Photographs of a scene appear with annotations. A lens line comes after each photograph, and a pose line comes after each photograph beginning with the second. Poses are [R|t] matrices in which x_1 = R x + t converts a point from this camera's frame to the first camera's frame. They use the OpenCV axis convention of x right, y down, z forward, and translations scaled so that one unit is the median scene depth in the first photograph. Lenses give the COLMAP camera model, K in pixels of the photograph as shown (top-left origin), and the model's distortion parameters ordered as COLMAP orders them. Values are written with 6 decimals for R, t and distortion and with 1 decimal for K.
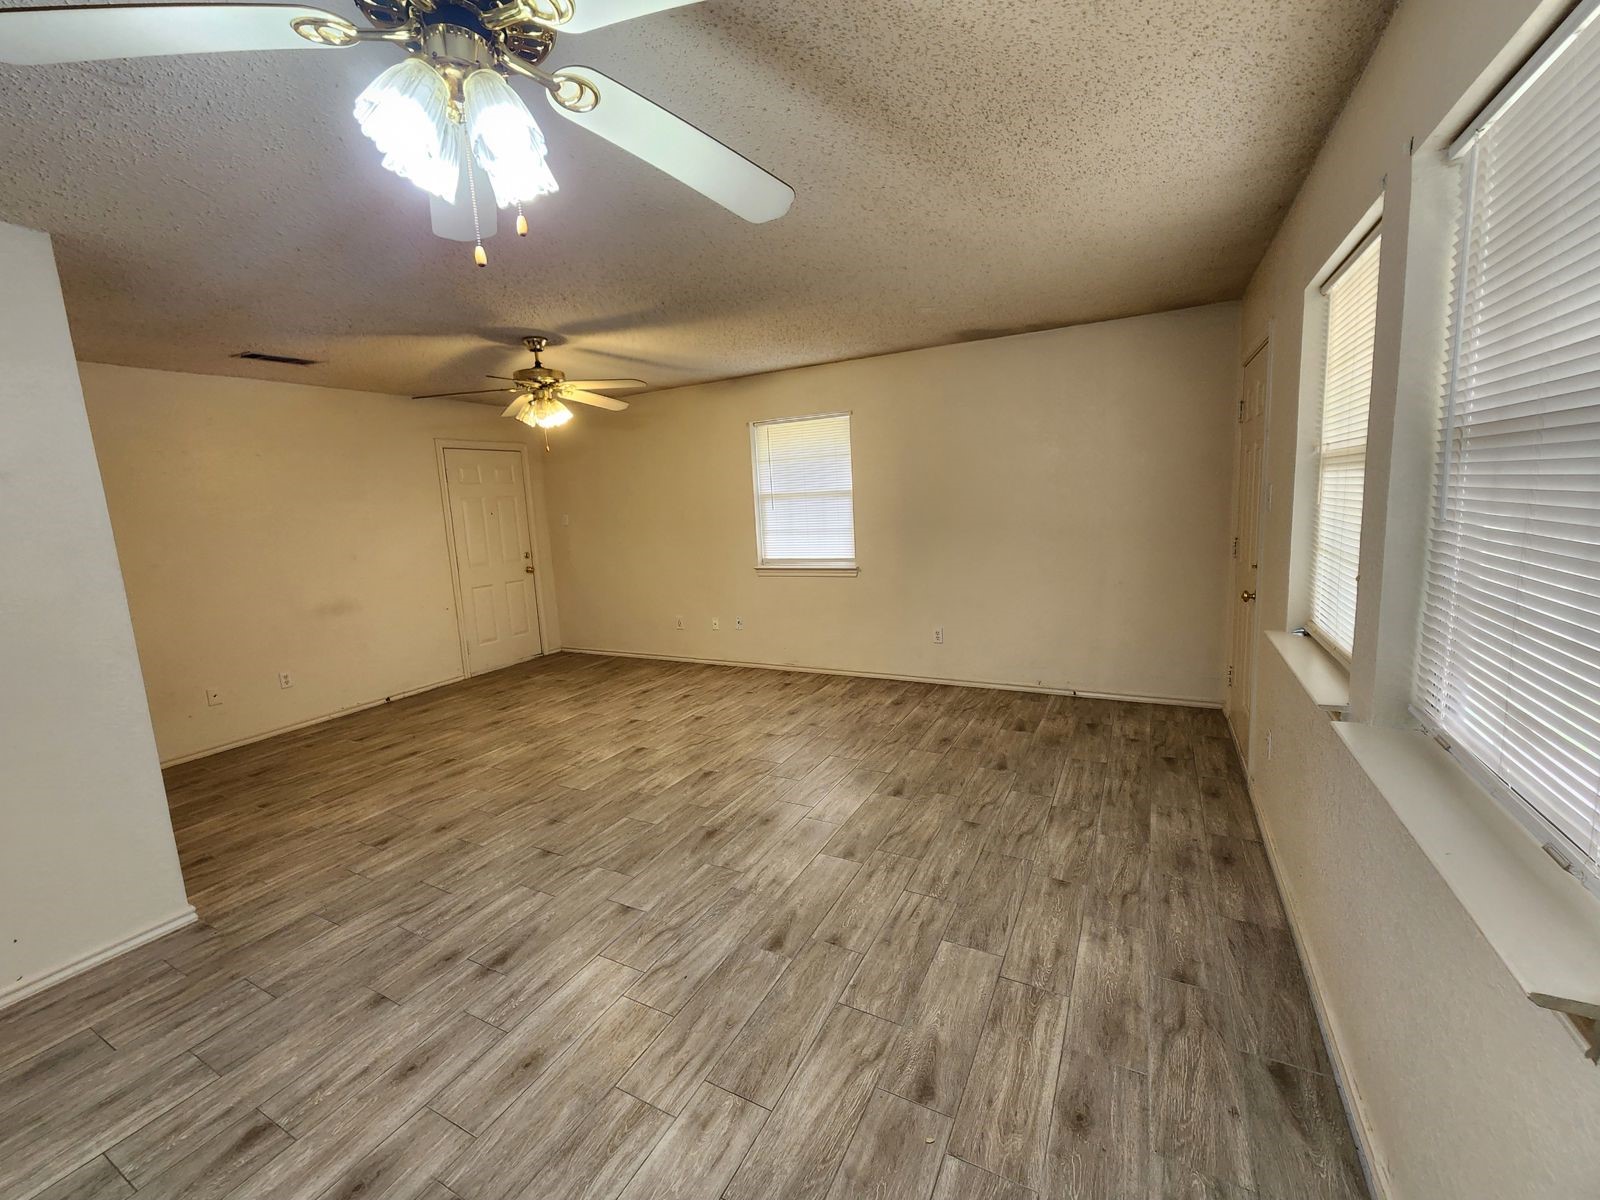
lens RADIAL K [[646.2, 0, 804.5], [0, 646.2, 598.9], [0, 0, 1]] dist [-0.001042, 0.000163]
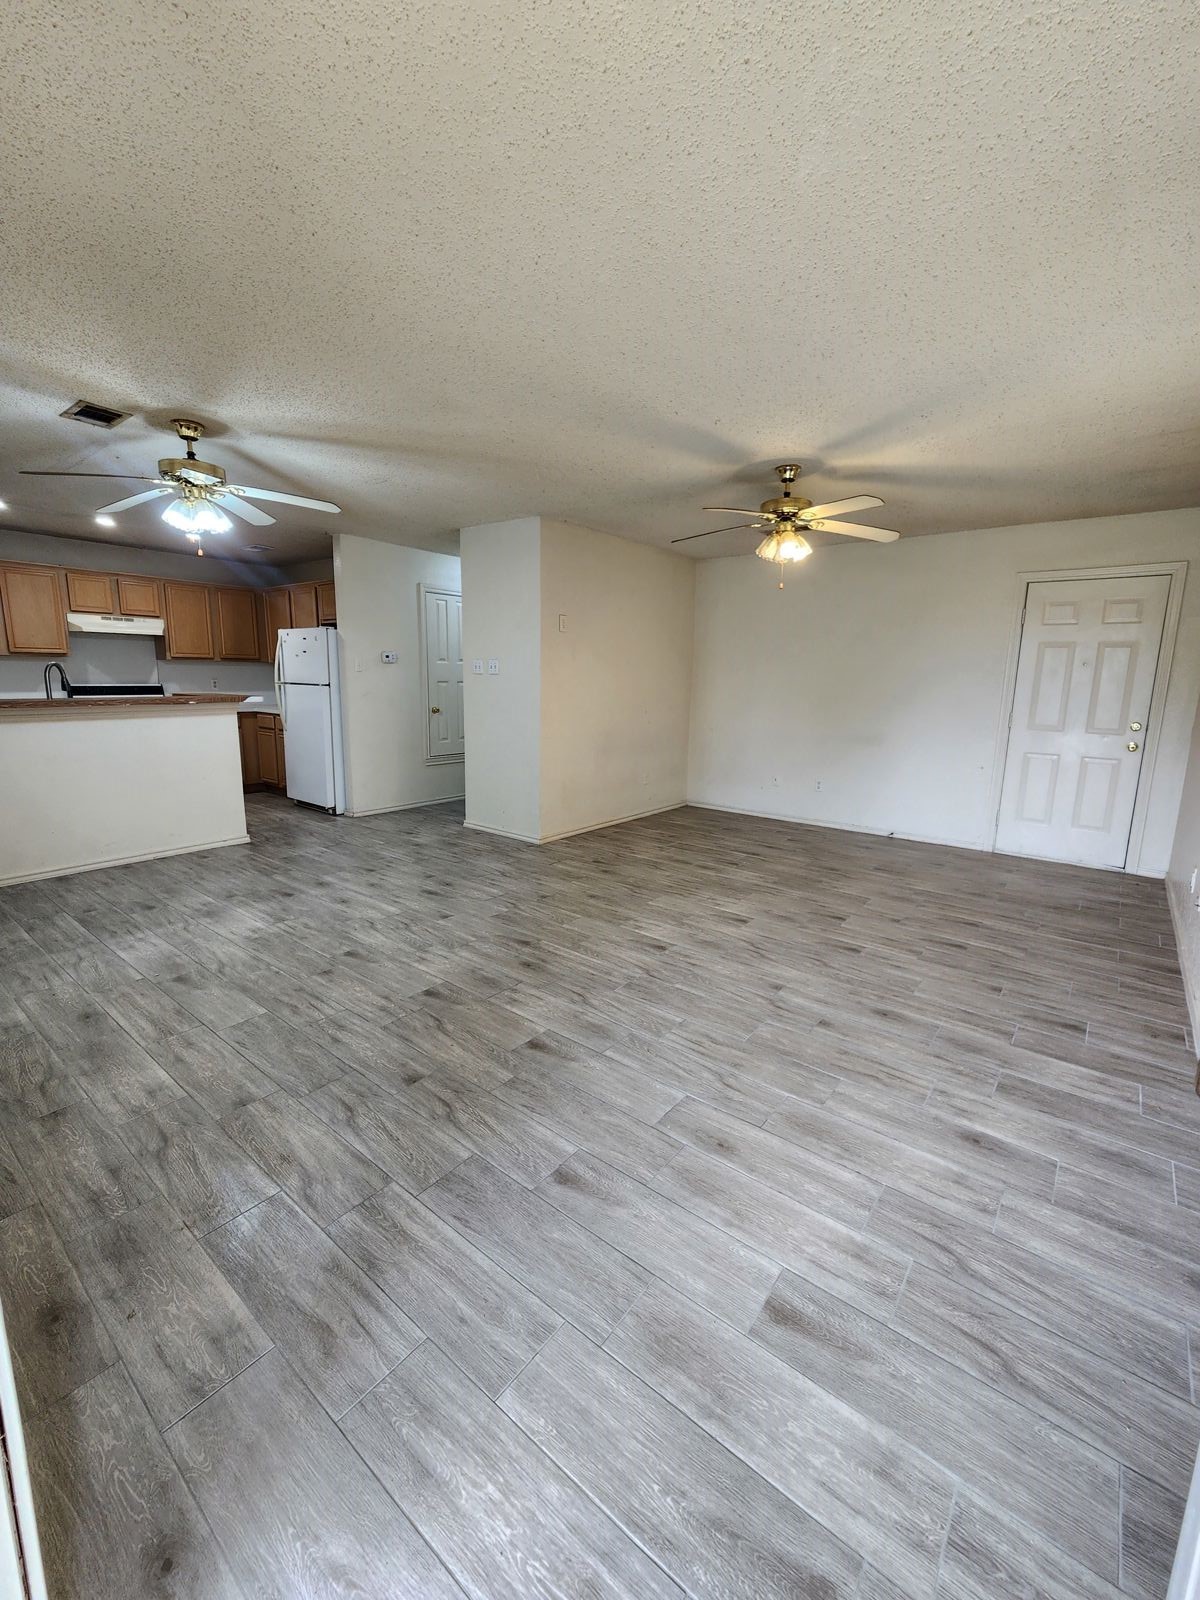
lens RADIAL K [[646.2, 0, 600.9], [0, 646.2, 803.2], [0, 0, 1]] dist [-0.001042, 0.000163]
pose [[-0.173642, 0.238037, -0.955608, 0.893746], [-0.164312, 0.949745, 0.266433, -0.197961], [0.971005, 0.203282, -0.125803, 1.289897]]
